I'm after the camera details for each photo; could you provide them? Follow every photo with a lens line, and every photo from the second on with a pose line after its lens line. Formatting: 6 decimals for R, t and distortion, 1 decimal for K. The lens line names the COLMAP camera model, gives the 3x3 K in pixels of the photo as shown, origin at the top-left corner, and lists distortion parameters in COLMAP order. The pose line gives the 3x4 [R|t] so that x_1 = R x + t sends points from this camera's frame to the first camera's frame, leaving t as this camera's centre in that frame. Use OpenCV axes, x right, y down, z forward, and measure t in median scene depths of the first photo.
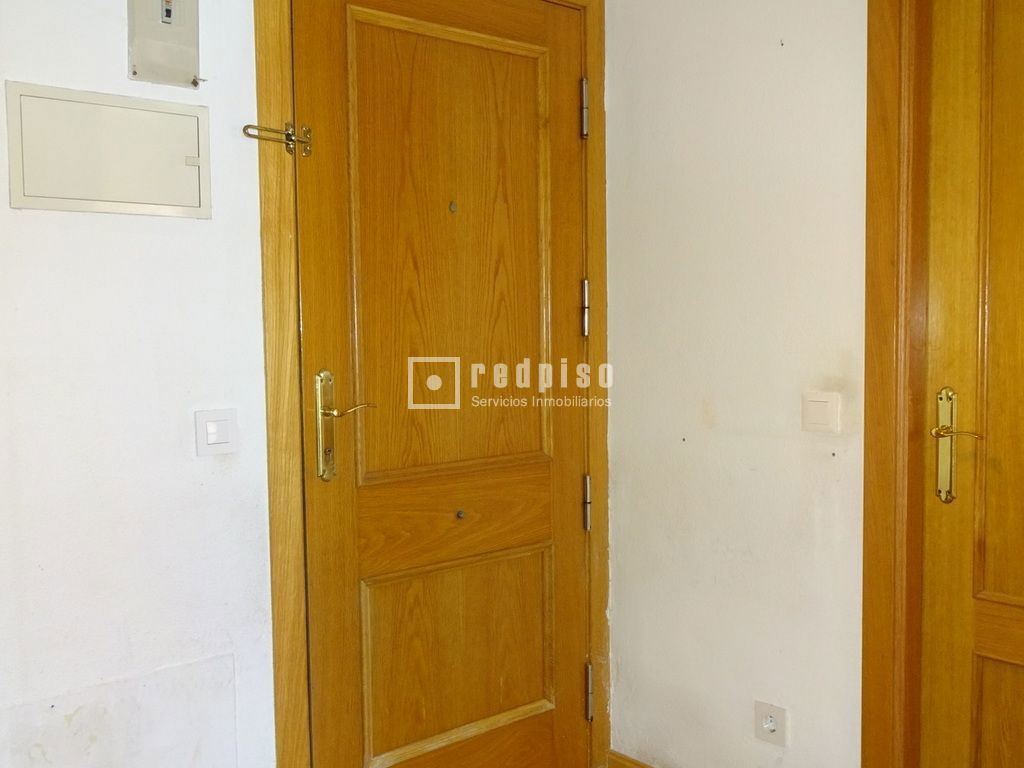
lens RADIAL K [[1008.2, 0, 512.0], [0, 1008.2, 384.0], [0, 0, 1]] dist [0.005754, -0.008016]
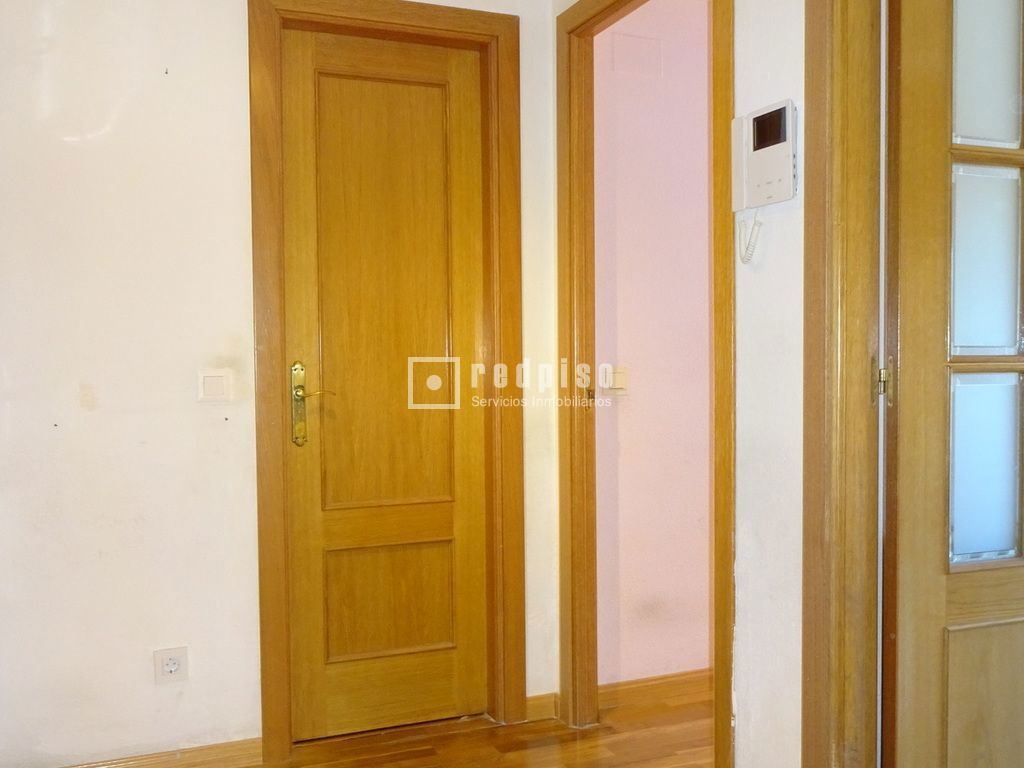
lens RADIAL K [[1008.2, 0, 512.0], [0, 1008.2, 384.0], [0, 0, 1]] dist [0.005754, -0.008016]
pose [[0.305642, -0.028201, 0.951729, -0.781131], [0.060671, 0.998107, 0.010091, 0.037755], [-0.950212, 0.054658, 0.306774, 0.306302]]
